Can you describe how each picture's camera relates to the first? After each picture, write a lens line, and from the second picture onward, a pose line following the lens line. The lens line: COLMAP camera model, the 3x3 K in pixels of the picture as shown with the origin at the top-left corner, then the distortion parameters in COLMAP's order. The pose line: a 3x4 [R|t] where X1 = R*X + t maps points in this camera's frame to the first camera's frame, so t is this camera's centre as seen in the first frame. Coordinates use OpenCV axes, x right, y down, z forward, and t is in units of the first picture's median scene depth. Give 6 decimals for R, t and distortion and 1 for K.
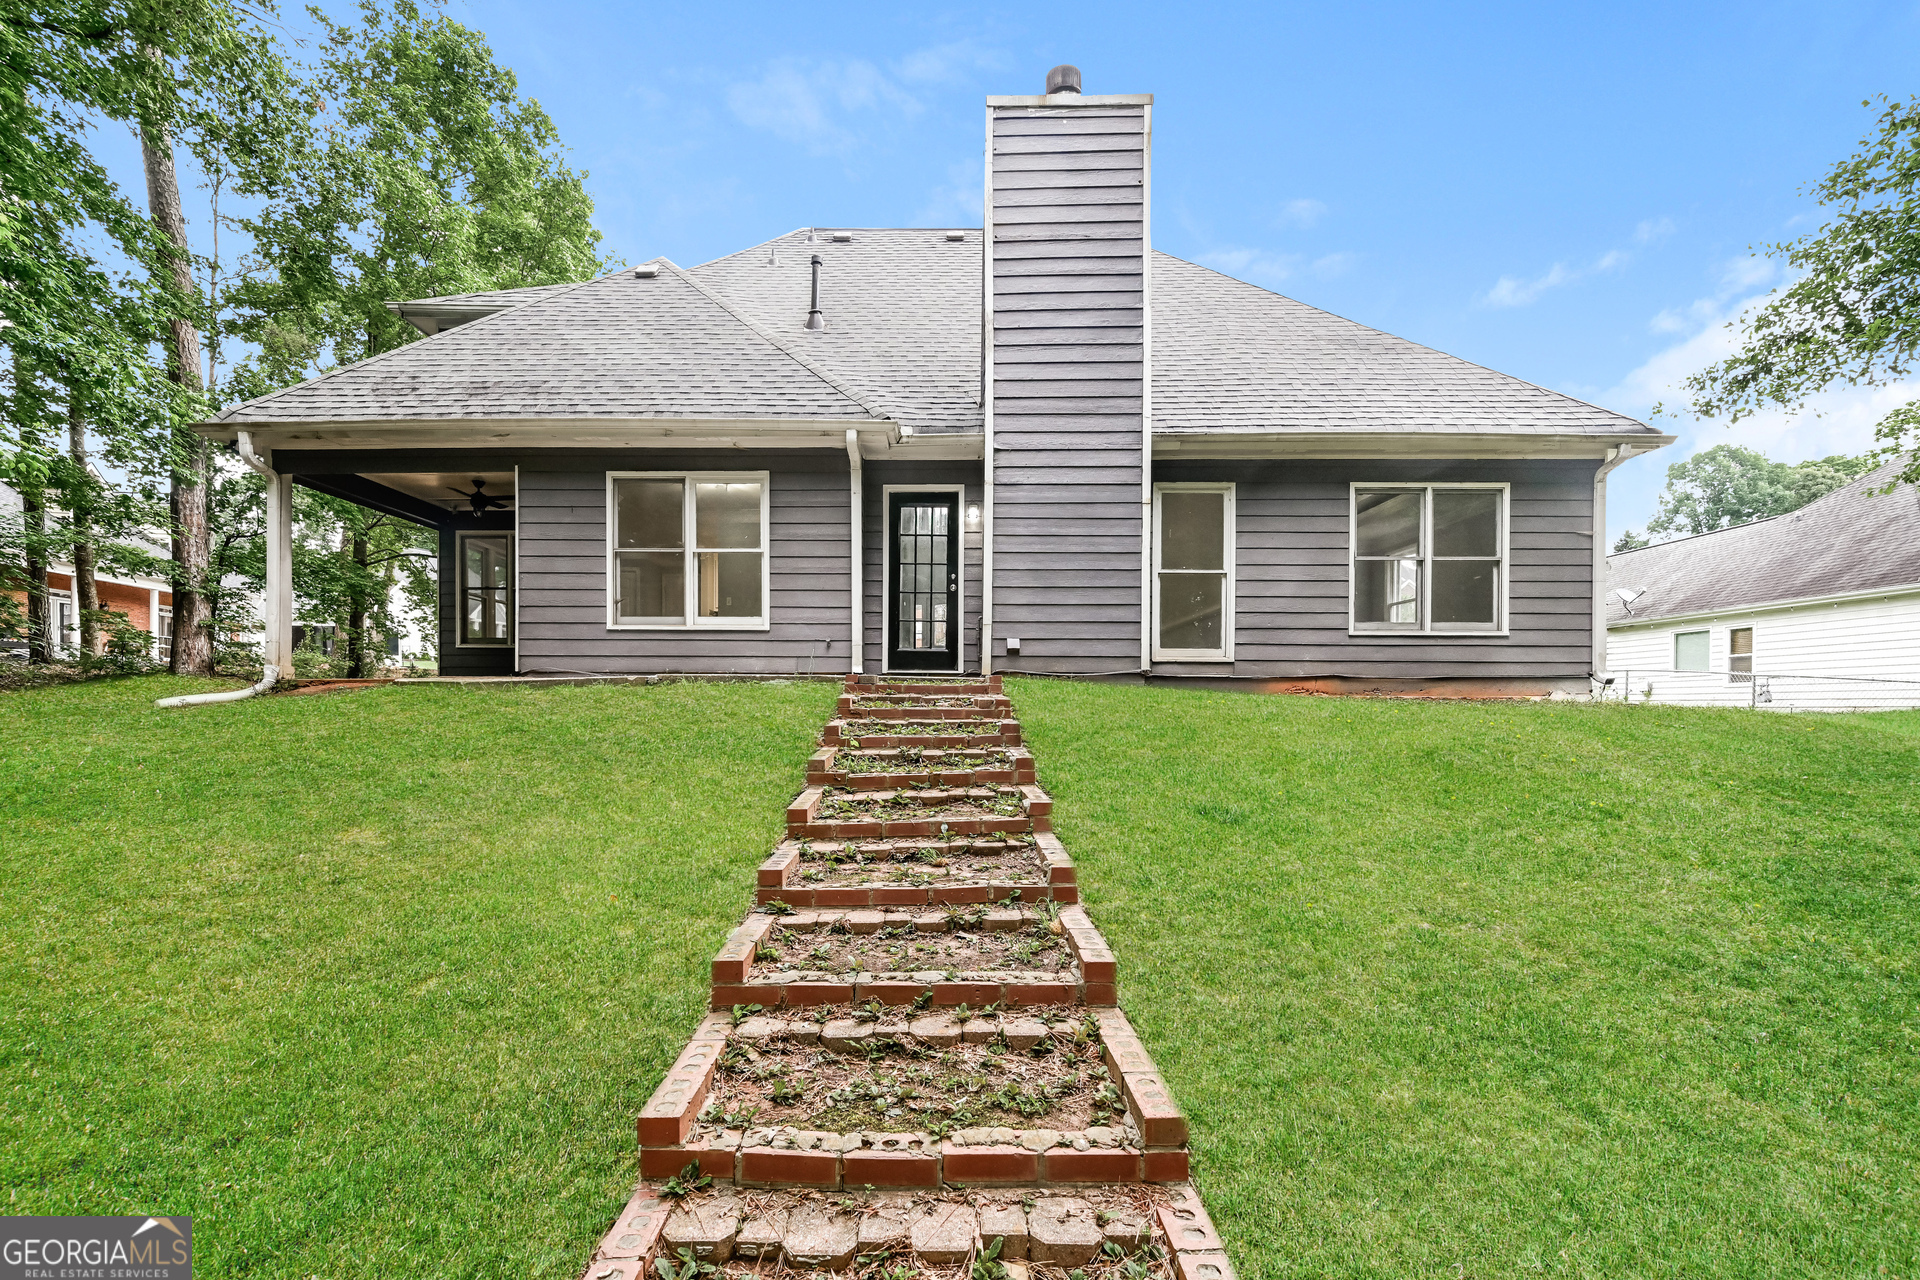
lens RADIAL K [[768.0, 0, 925.5], [0, 768.0, 706.6], [0, 0, 1]] dist [0.001447, -0.000218]
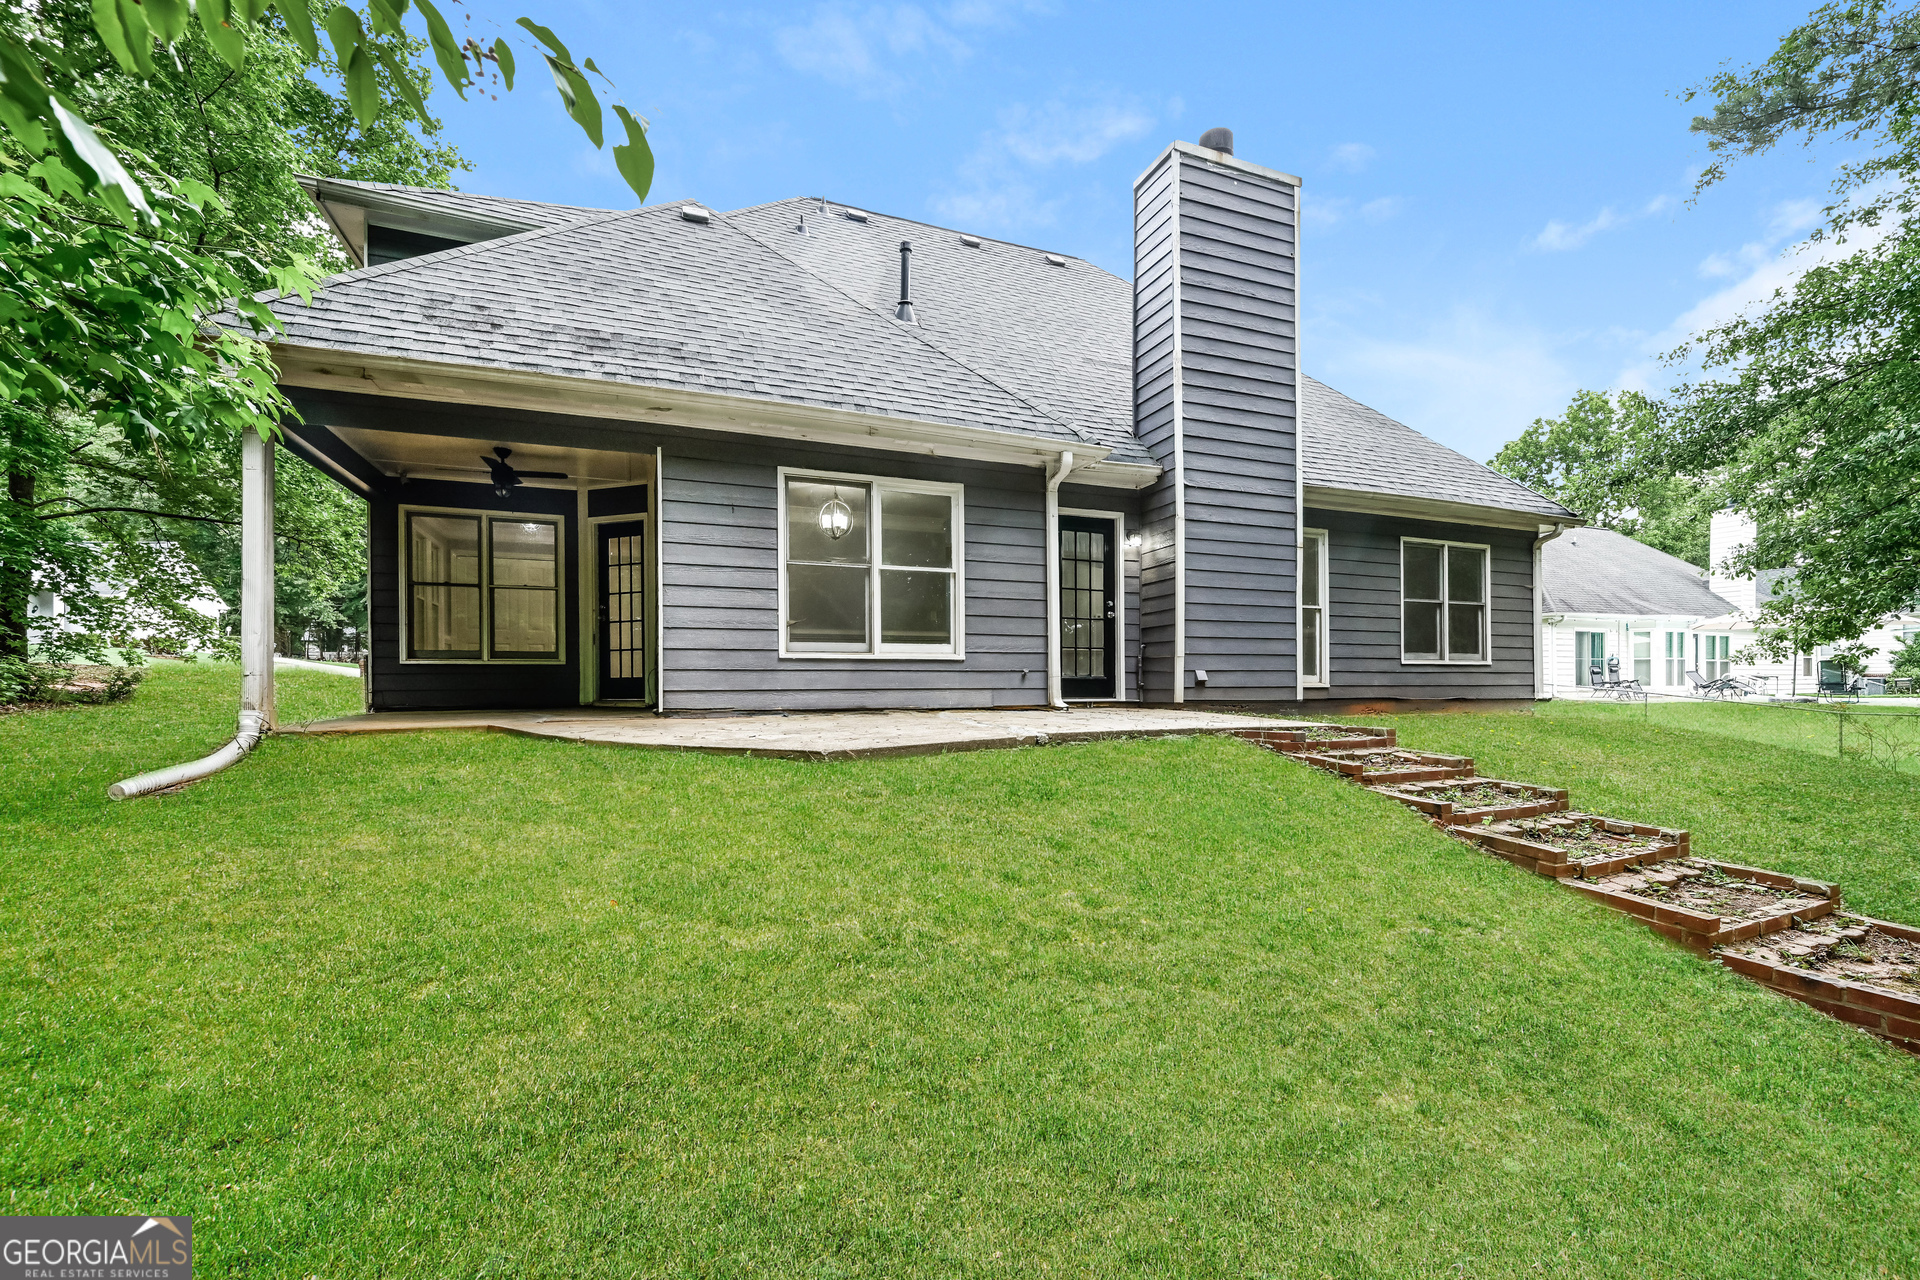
lens RADIAL K [[768.0, 0, 936.4], [0, 768.0, 680.4], [0, 0, 1]] dist [0.001447, -0.000218]
pose [[0.922668, -0.009040, 0.385489, -0.578445], [0.012137, 0.999911, -0.005601, -0.069681], [-0.385404, 0.009847, 0.922695, 0.176325]]
